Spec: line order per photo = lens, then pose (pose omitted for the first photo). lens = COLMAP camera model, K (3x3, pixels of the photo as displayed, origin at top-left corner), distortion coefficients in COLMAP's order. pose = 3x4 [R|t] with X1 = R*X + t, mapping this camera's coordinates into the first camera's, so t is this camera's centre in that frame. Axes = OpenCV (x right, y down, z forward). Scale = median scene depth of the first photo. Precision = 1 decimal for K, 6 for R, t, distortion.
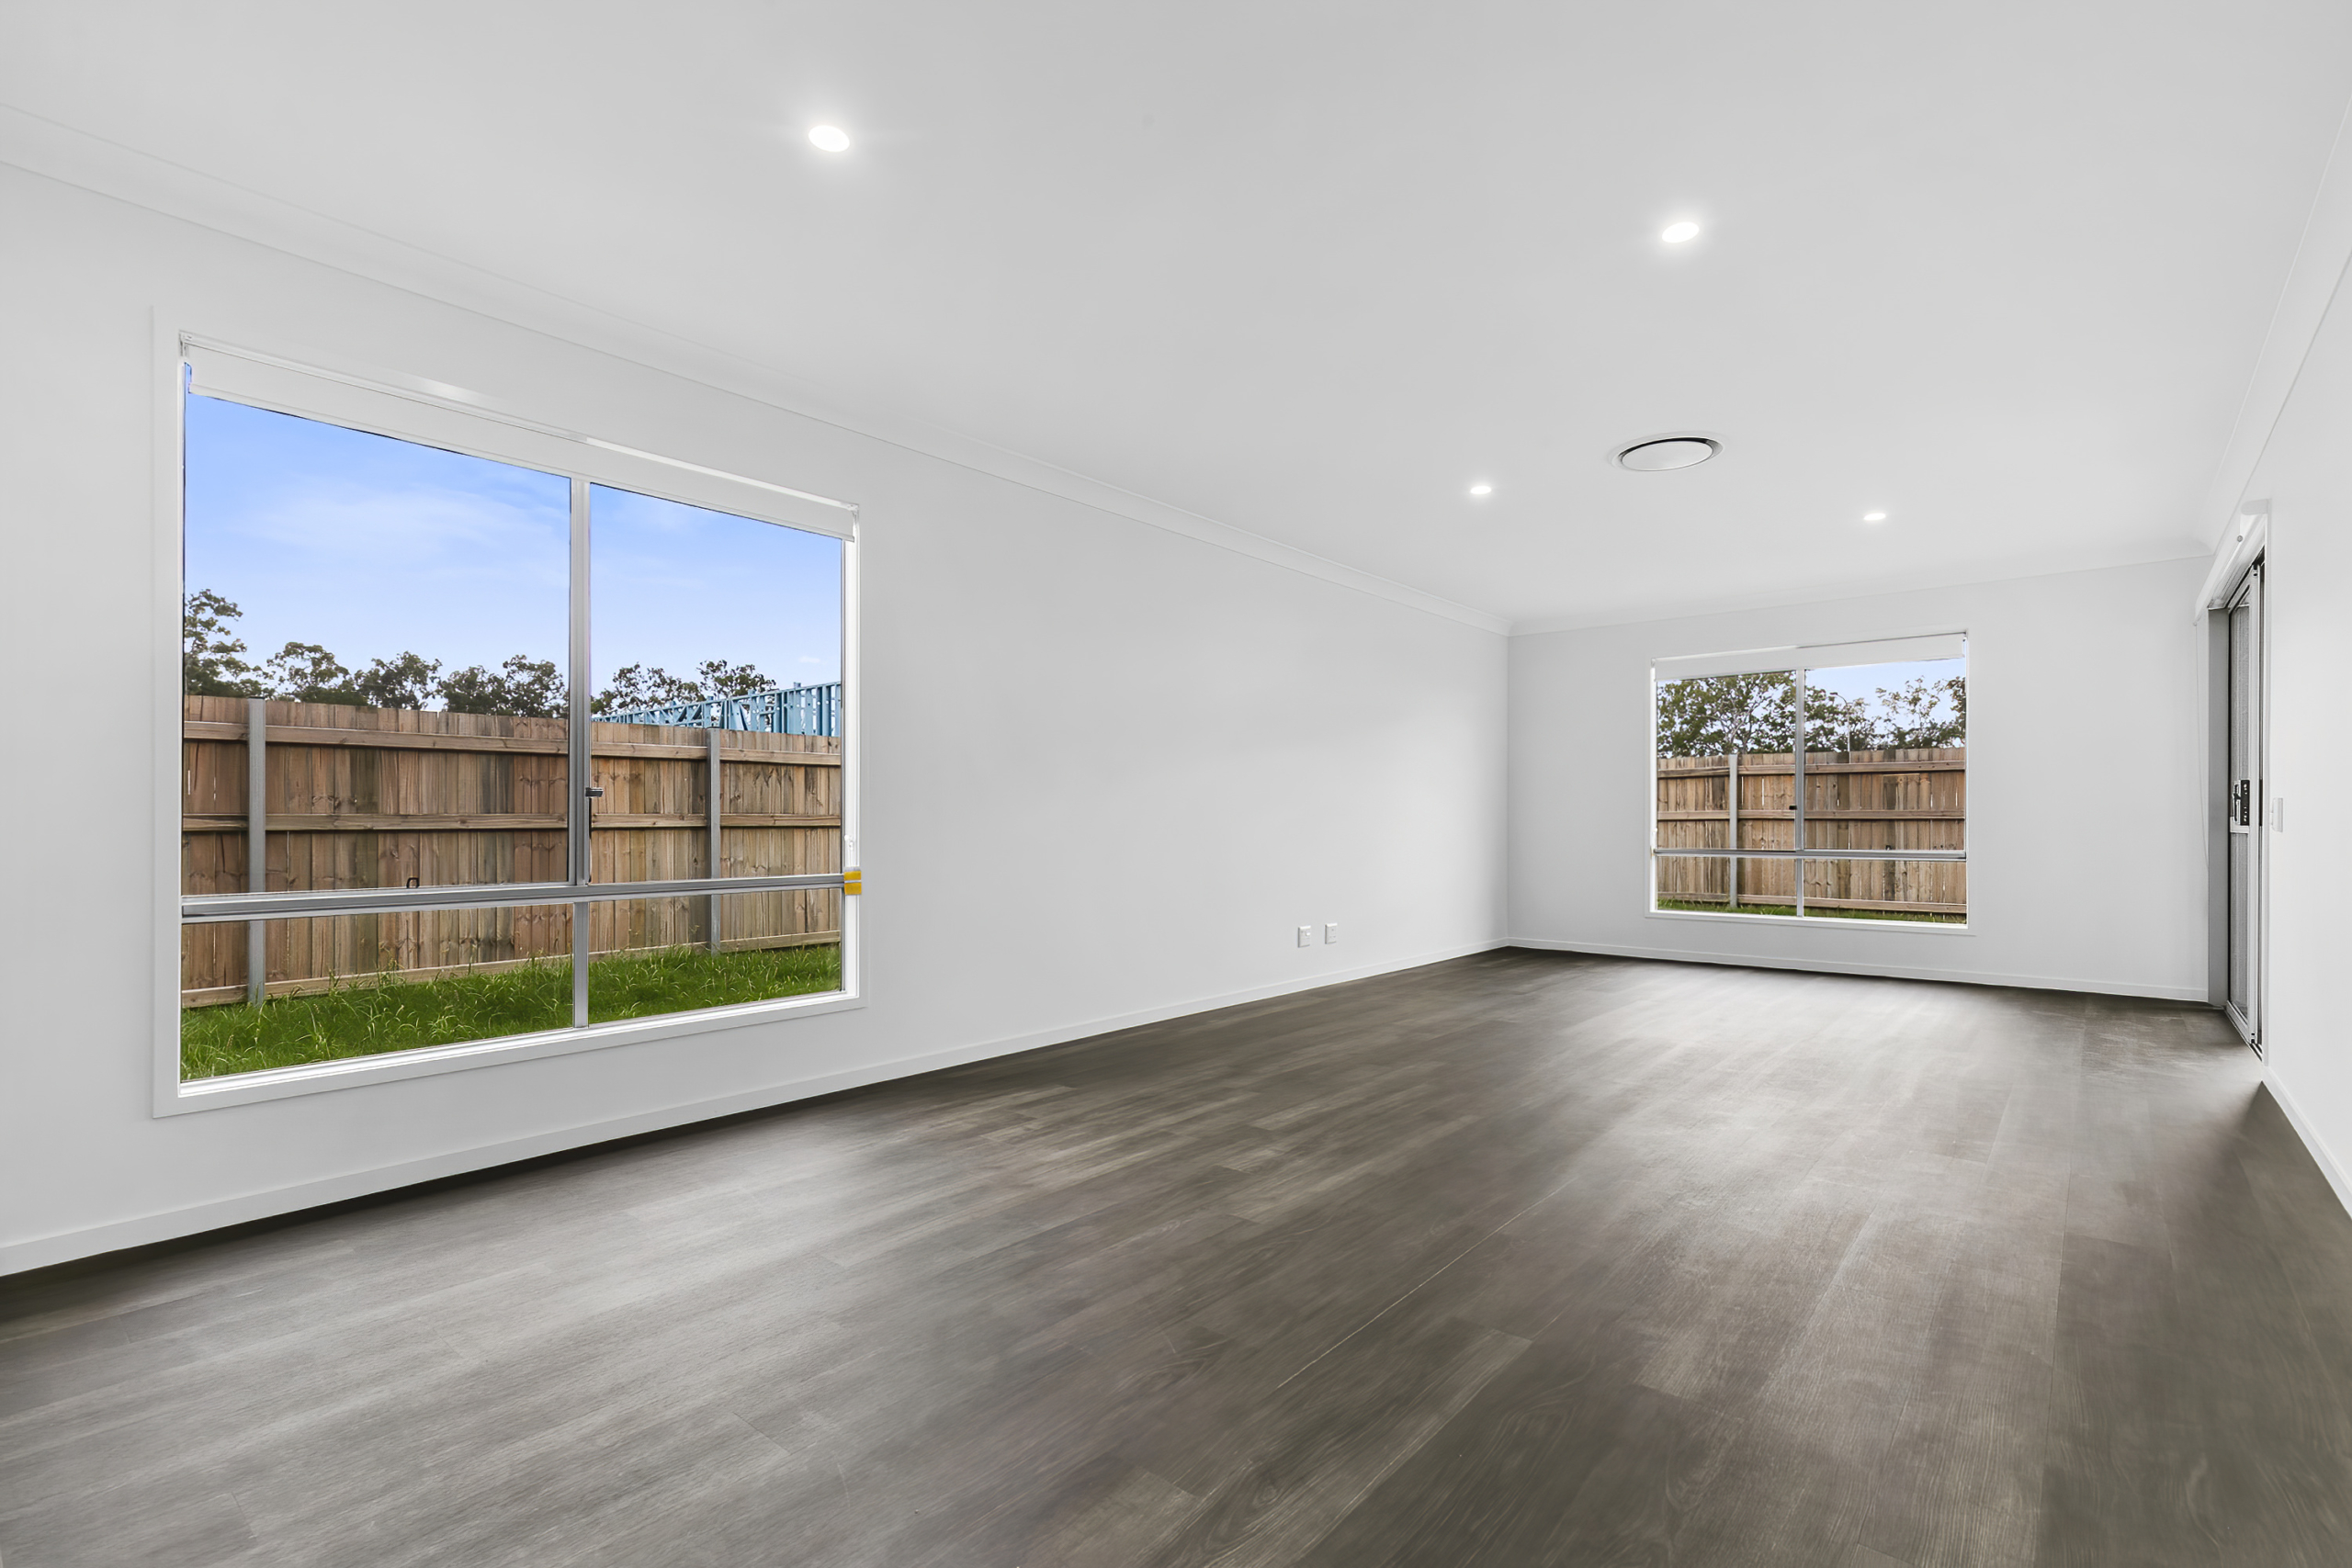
lens RADIAL K [[1093.1, 0, 1210.6], [0, 1093.1, 811.2], [0, 0, 1]] dist [0.002288, 0.000196]
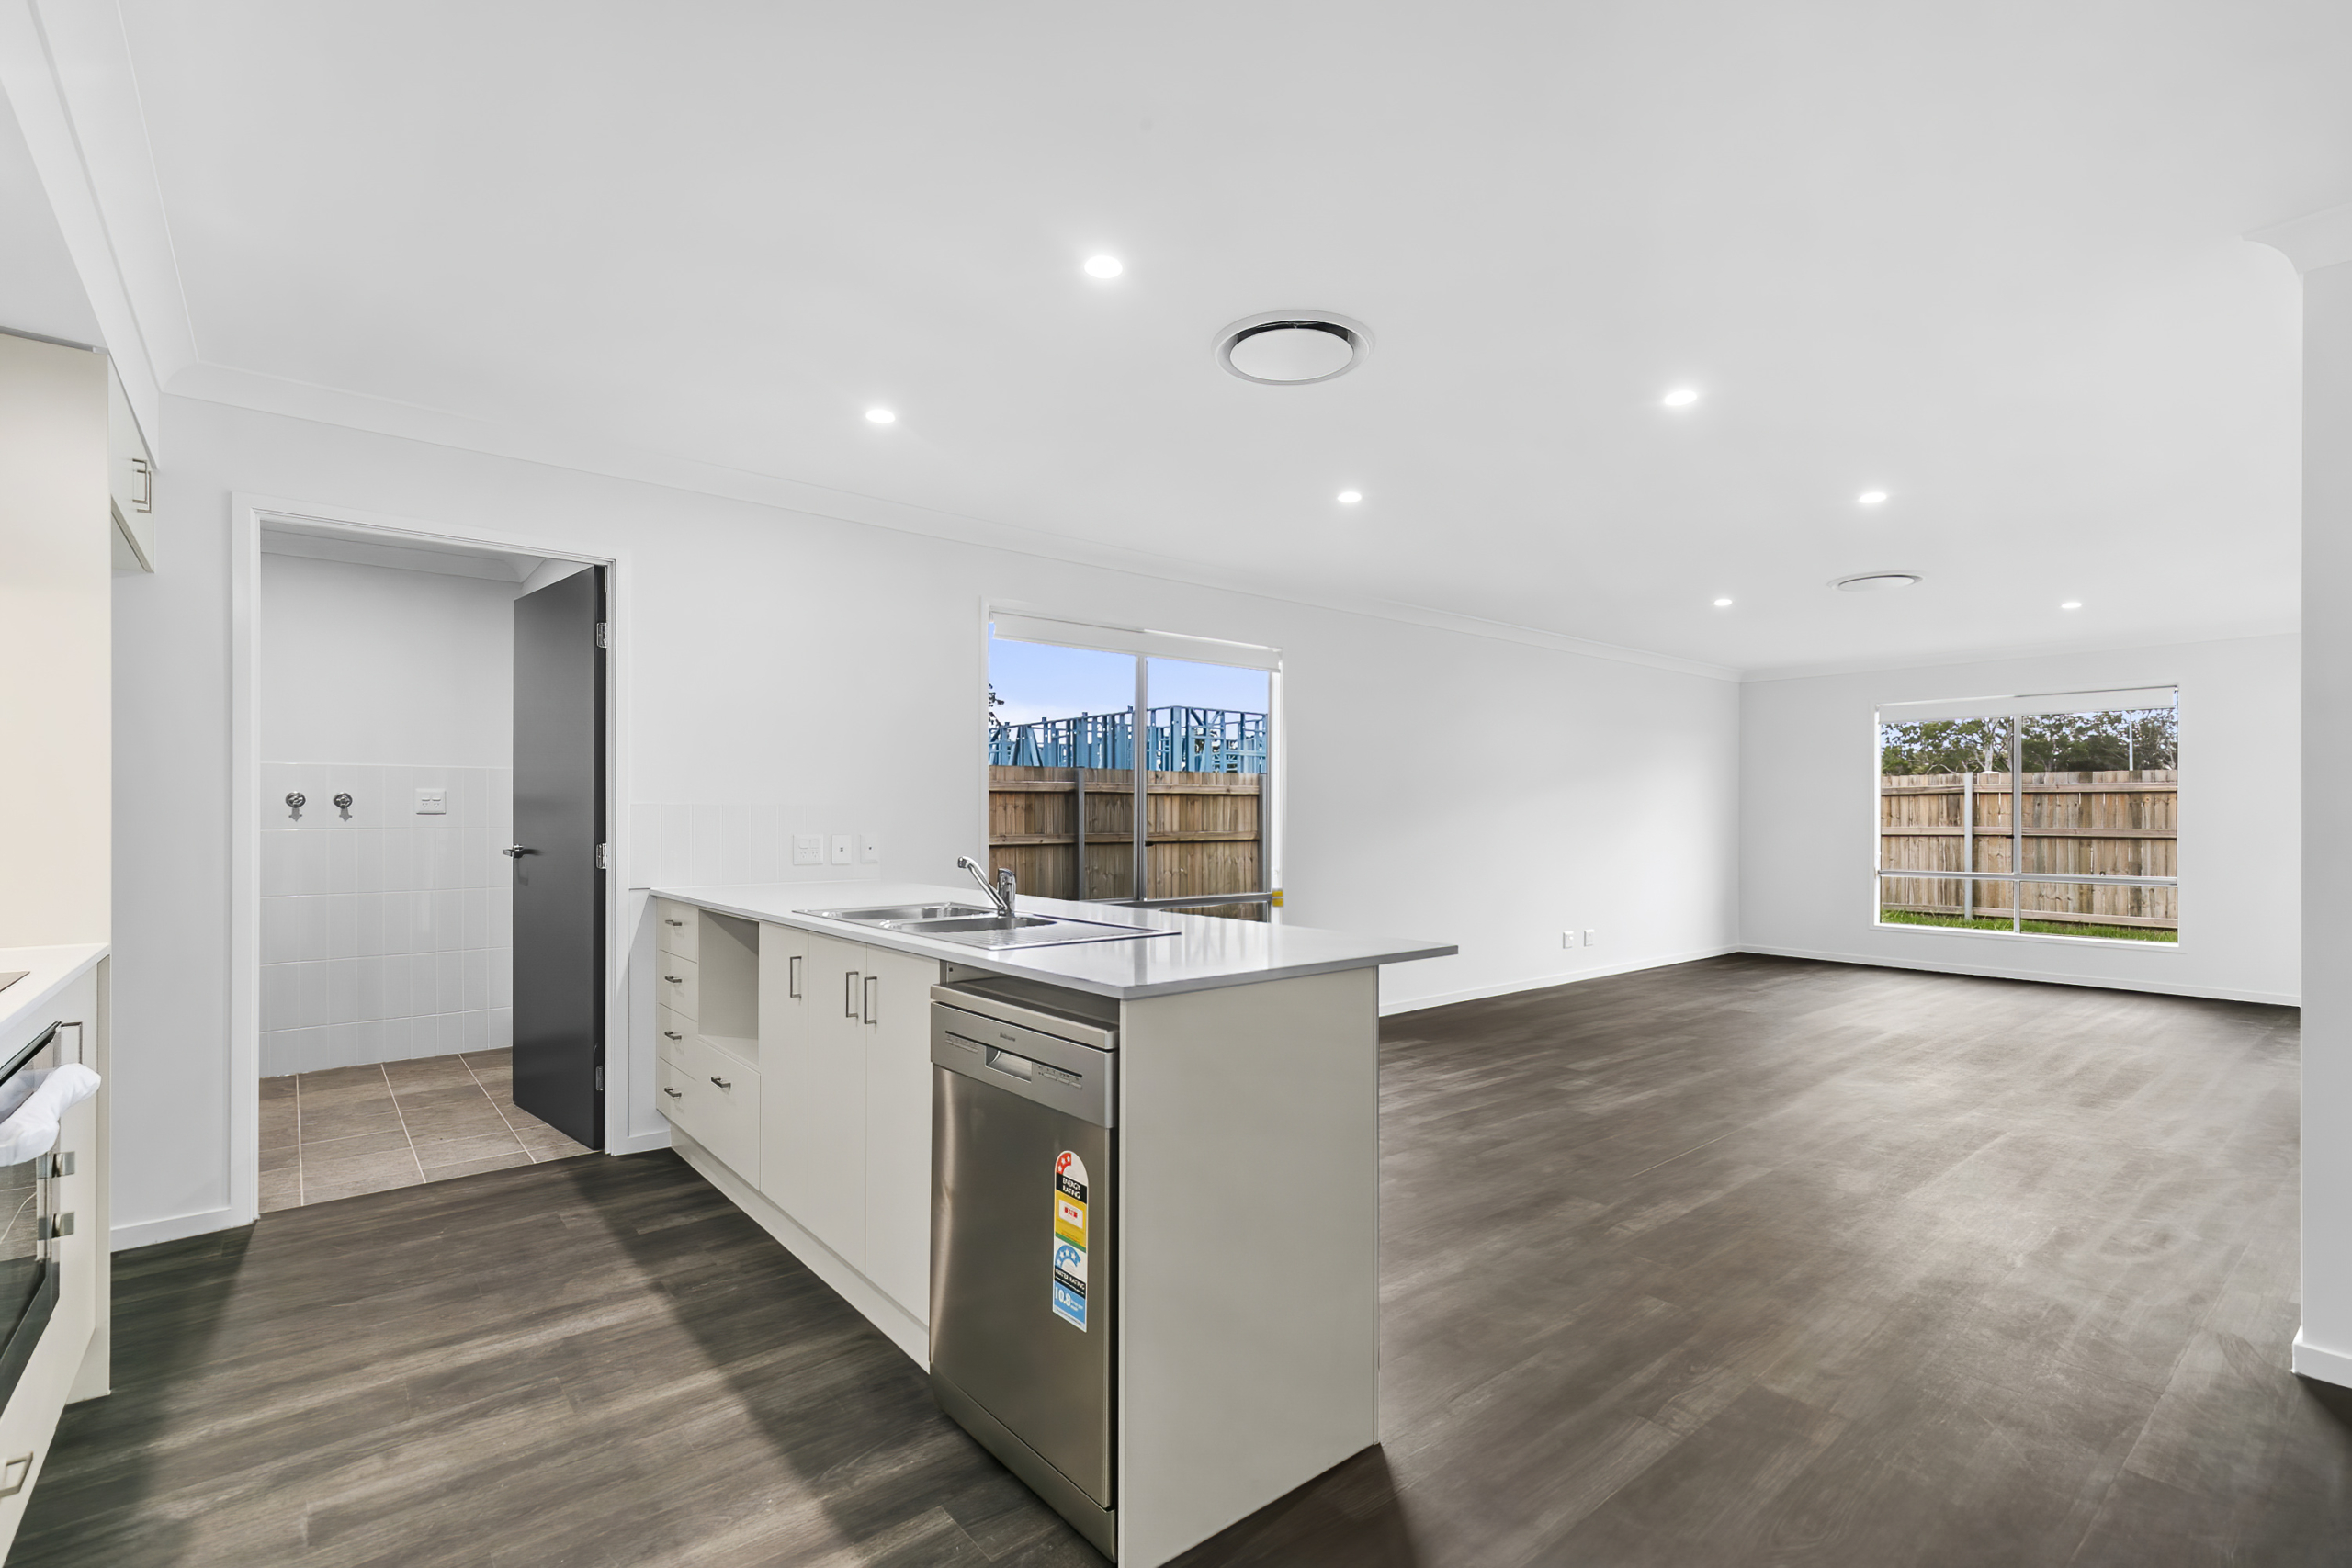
lens RADIAL K [[1088.4, 0, 1183.6], [0, 1088.4, 803.1], [0, 0, 1]] dist [-0.002106, 0.000072]
pose [[0.980529, -0.000402, -0.196376, -0.080109], [0.000018, 0.999998, -0.001957, -0.031602], [0.196376, 0.001916, 0.980527, -0.248294]]
